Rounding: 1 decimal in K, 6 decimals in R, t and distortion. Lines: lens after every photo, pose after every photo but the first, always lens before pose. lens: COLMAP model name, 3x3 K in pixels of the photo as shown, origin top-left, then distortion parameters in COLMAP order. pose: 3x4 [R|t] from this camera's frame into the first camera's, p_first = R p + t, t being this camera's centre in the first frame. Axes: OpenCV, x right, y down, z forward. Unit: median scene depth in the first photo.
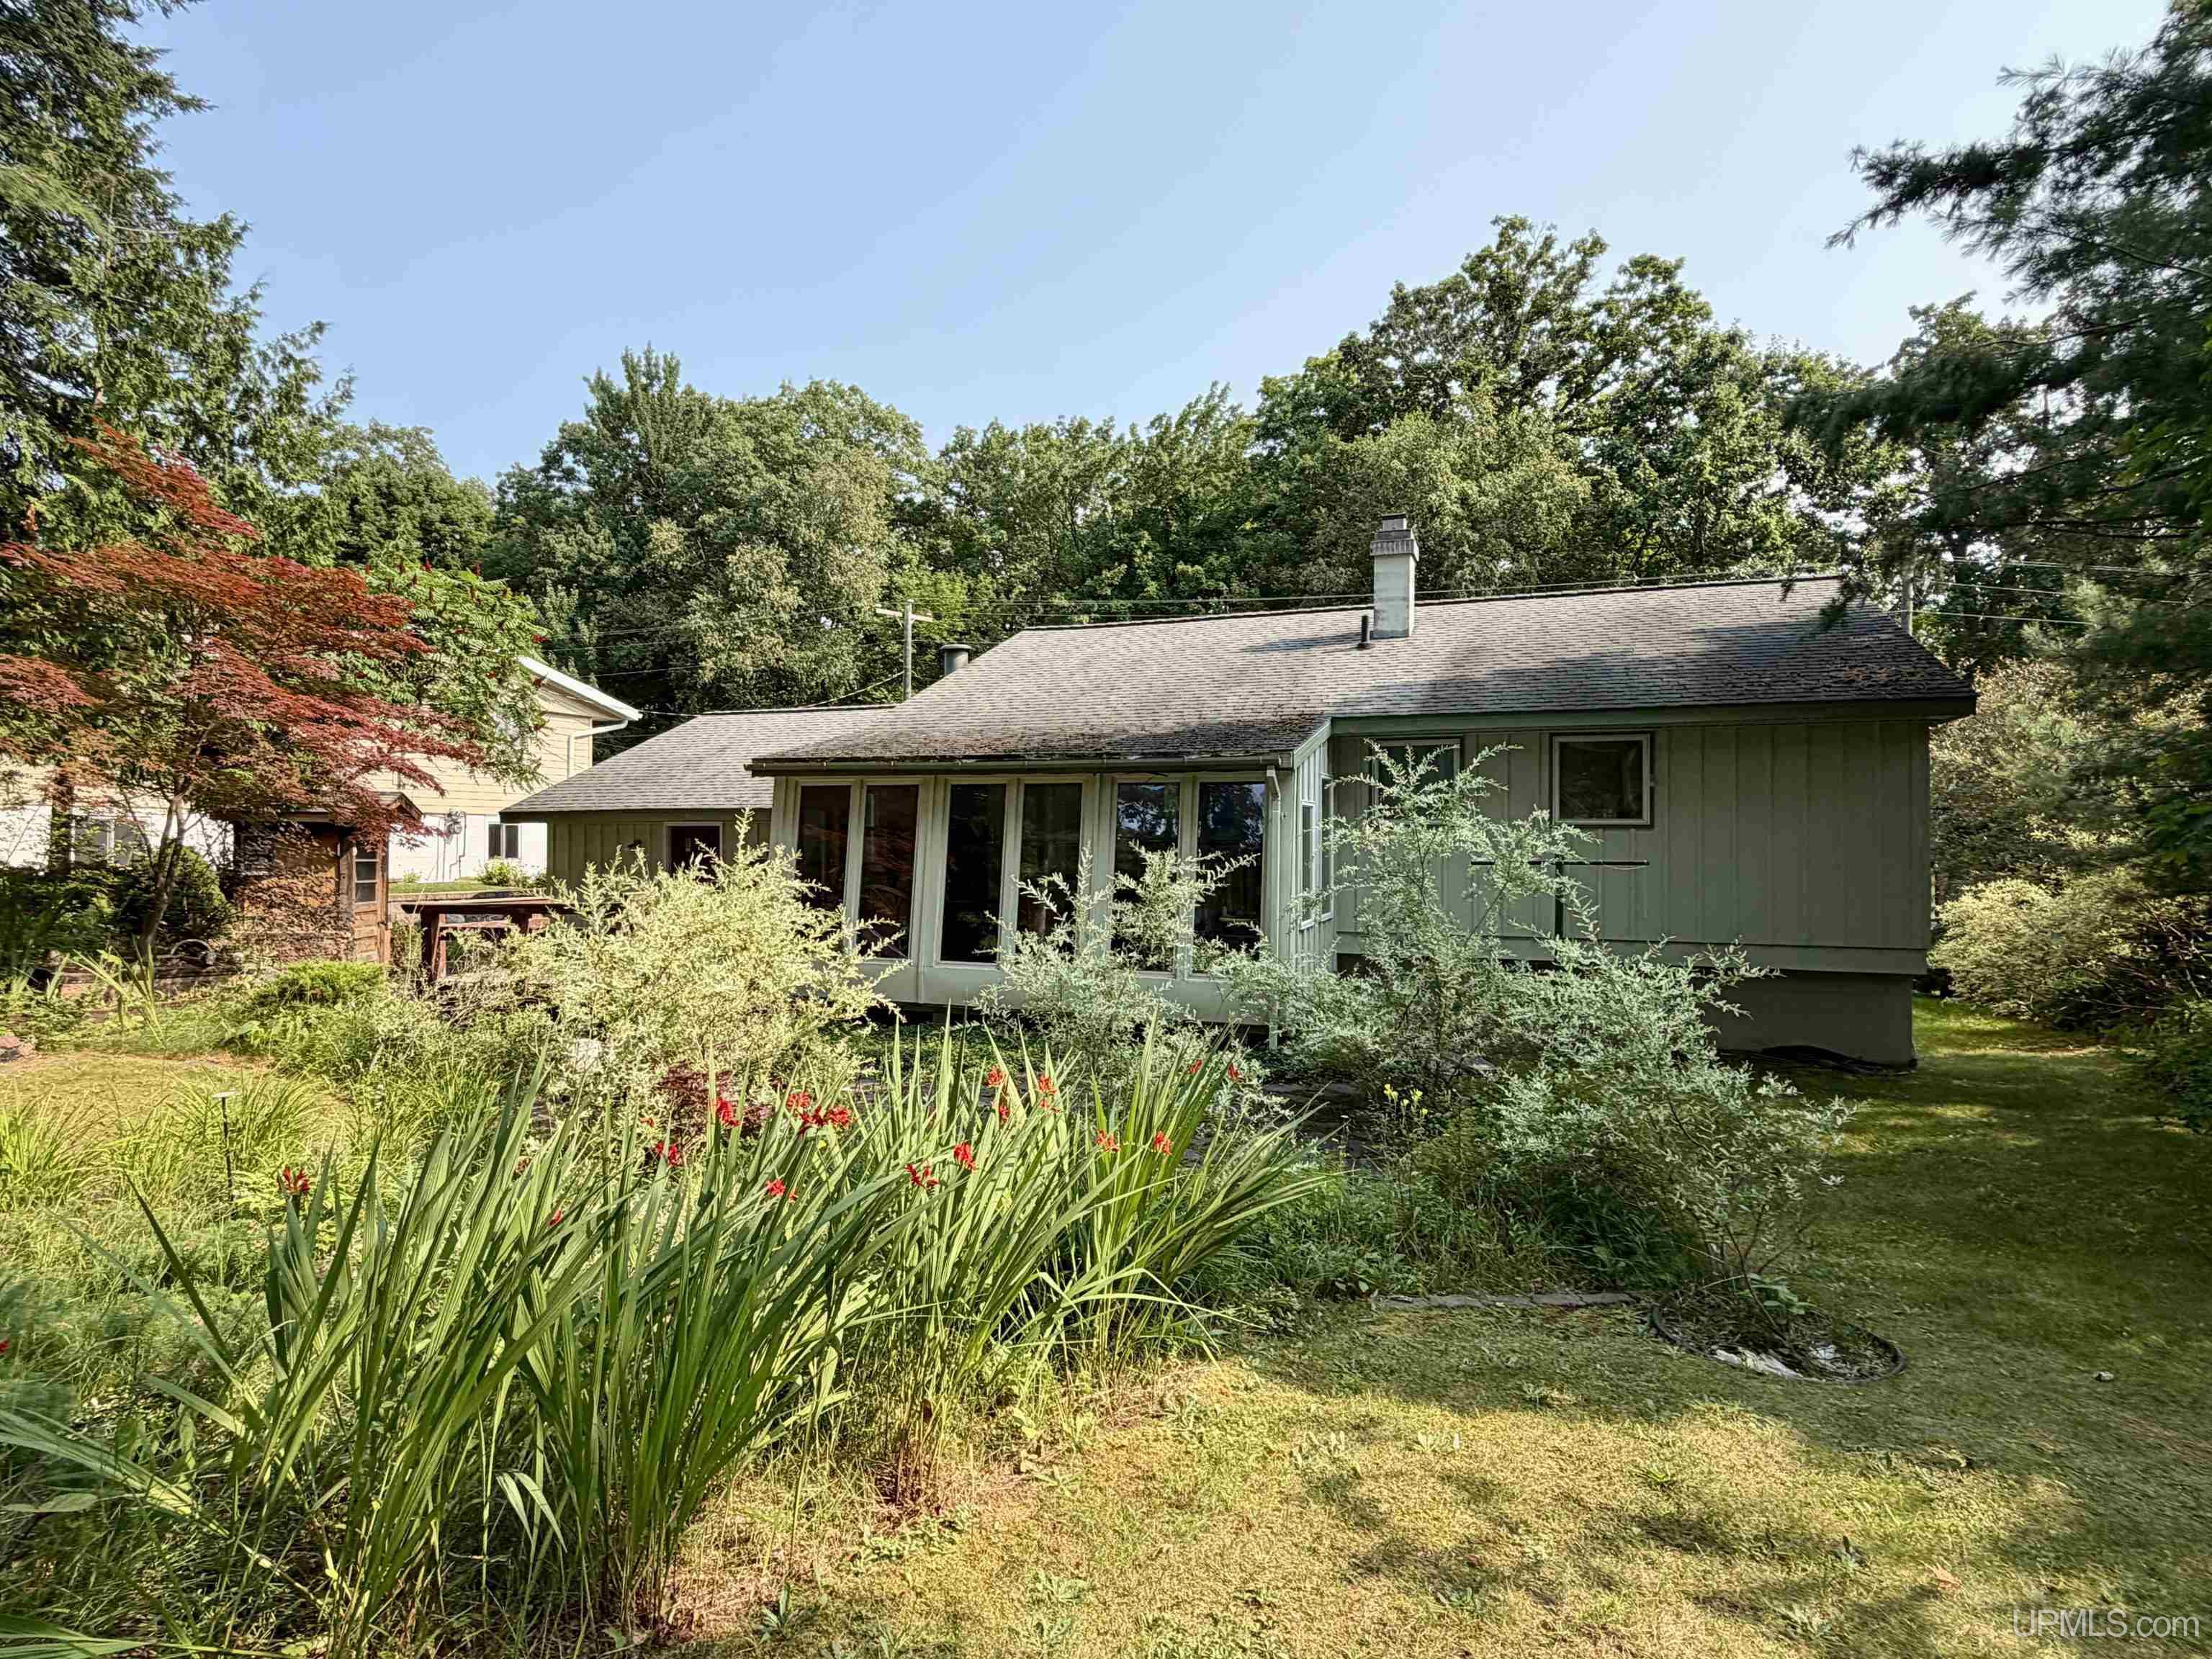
lens RADIAL K [[1175.0, 0, 1101.8], [0, 1175.0, 829.6], [0, 0, 1]] dist [-0.001063, -0.000823]
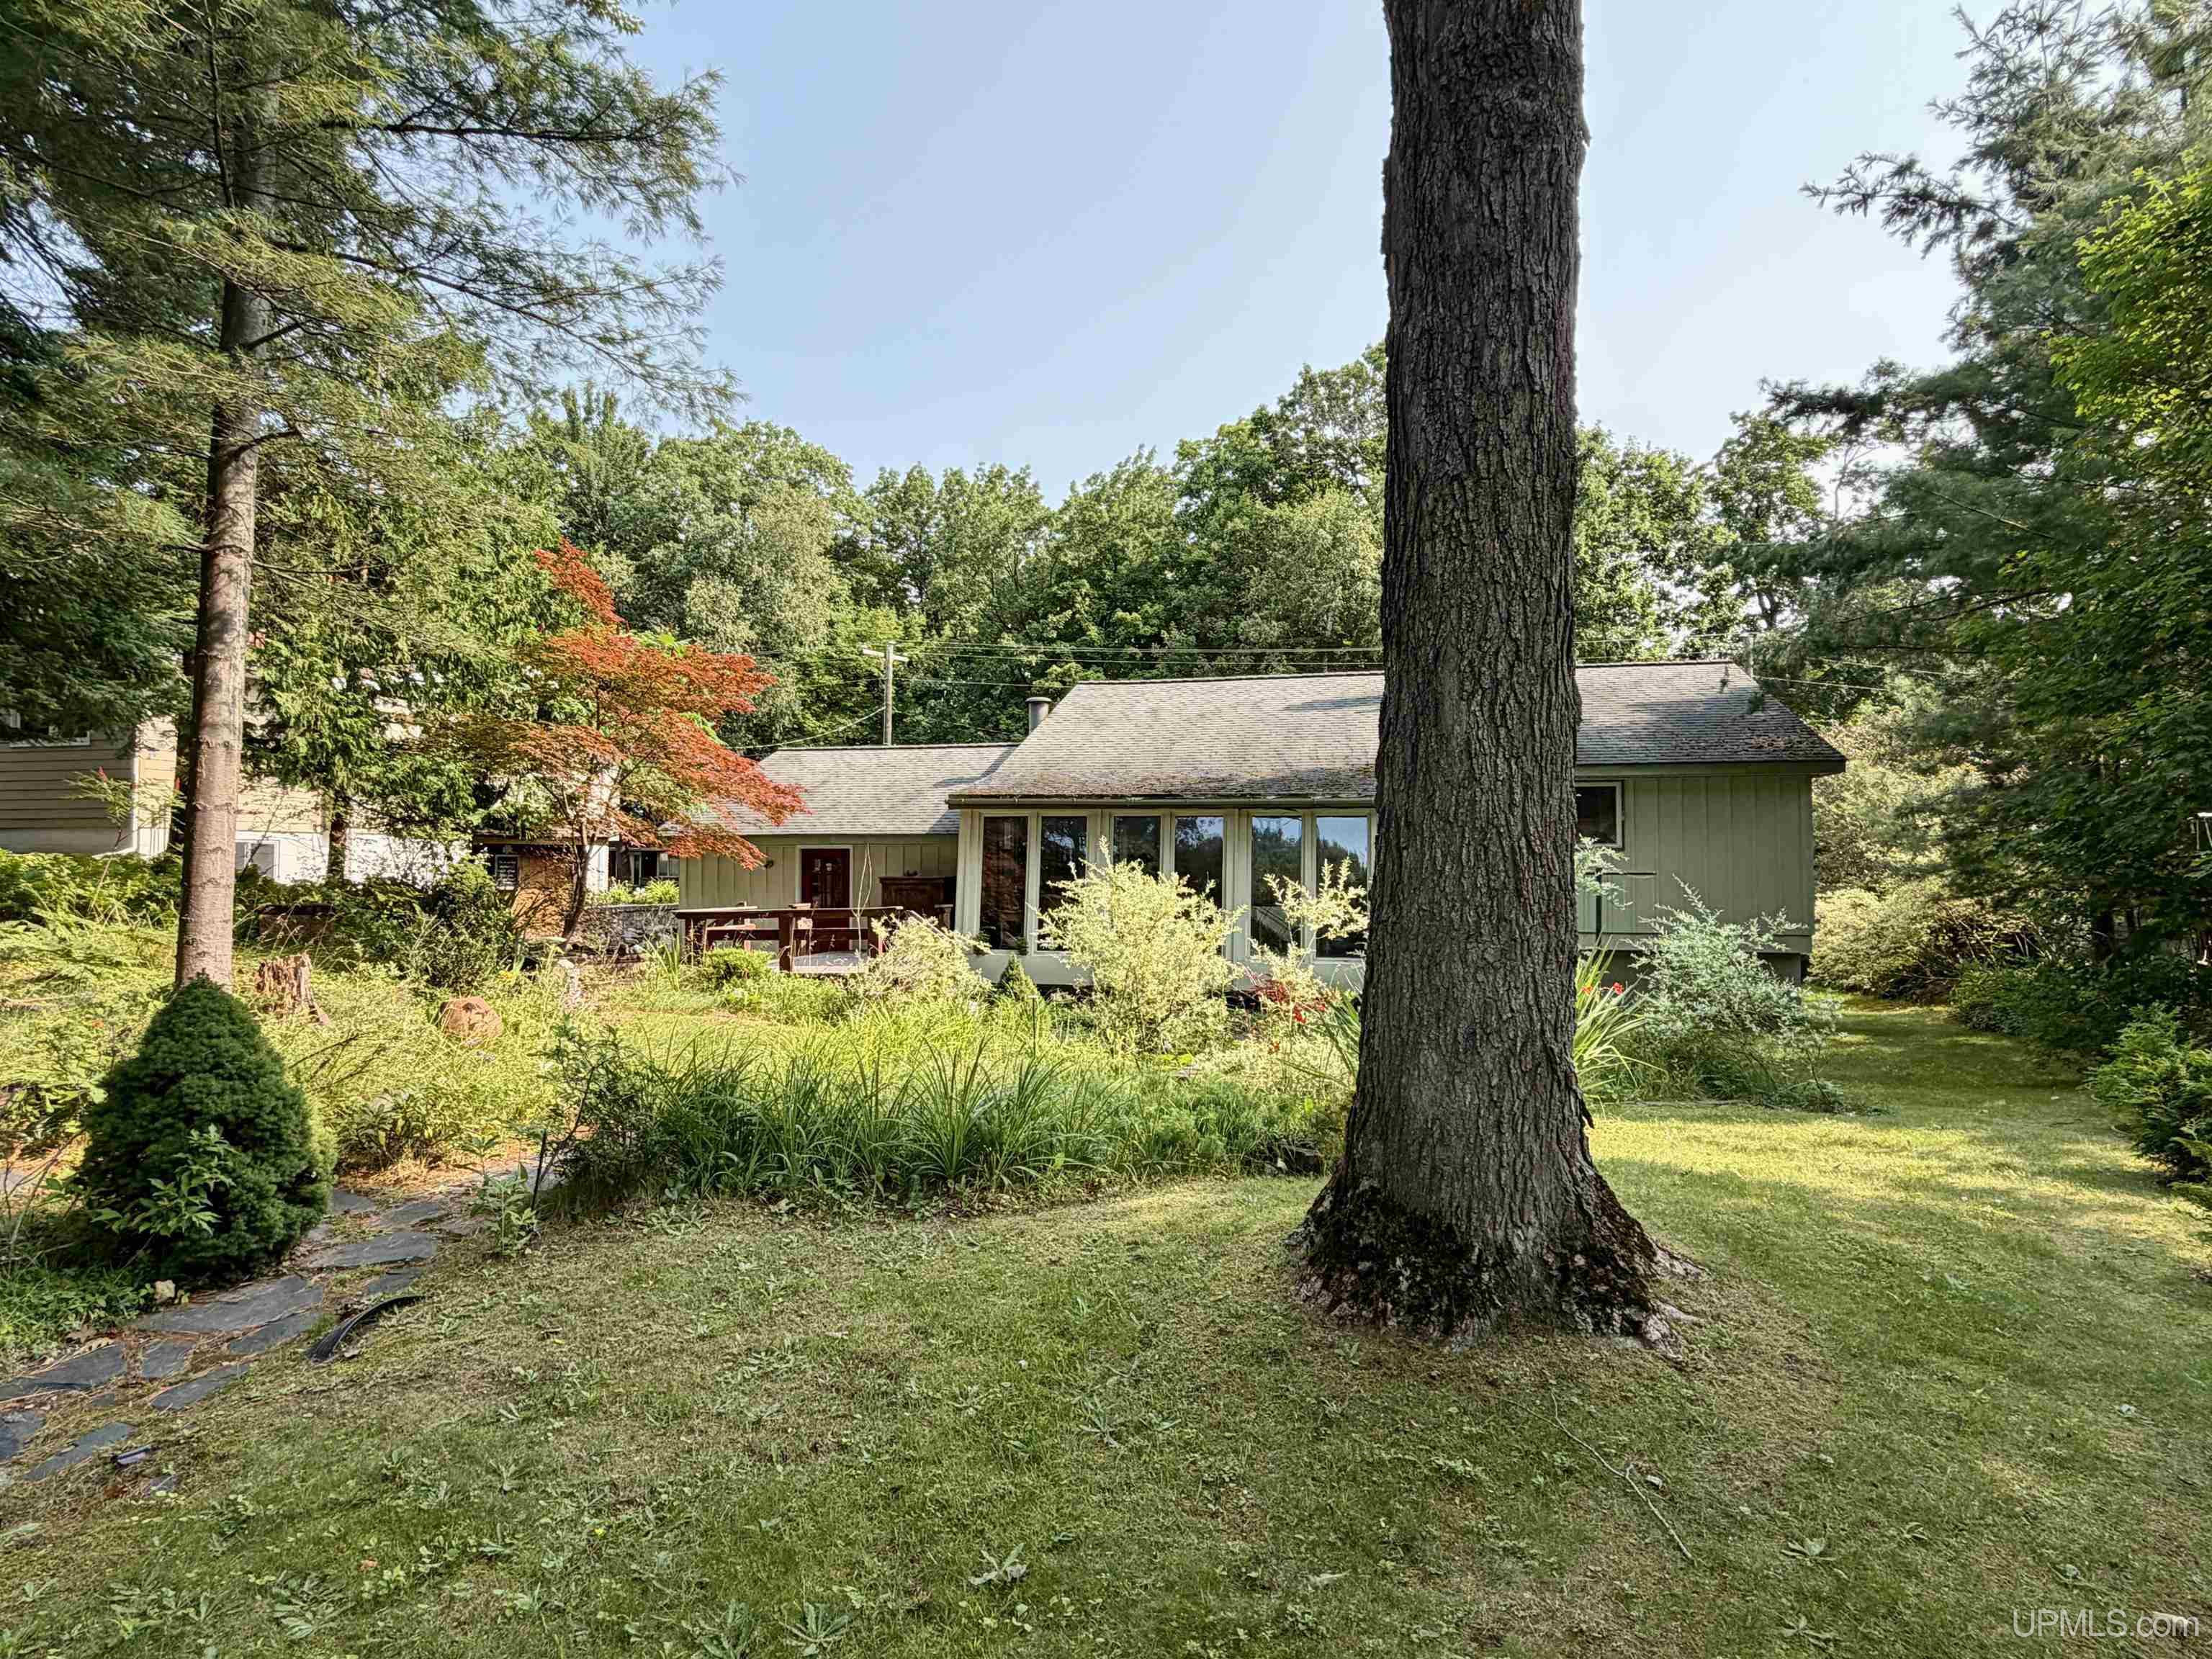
lens RADIAL K [[1175.0, 0, 1110.0], [0, 1175.0, 829.4], [0, 0, 1]] dist [-0.001063, -0.000823]
pose [[0.990929, 0.002835, 0.134354, -0.086137], [0.000093, 0.999763, -0.021779, 0.001070], [-0.134384, 0.021594, 0.990694, -0.077574]]
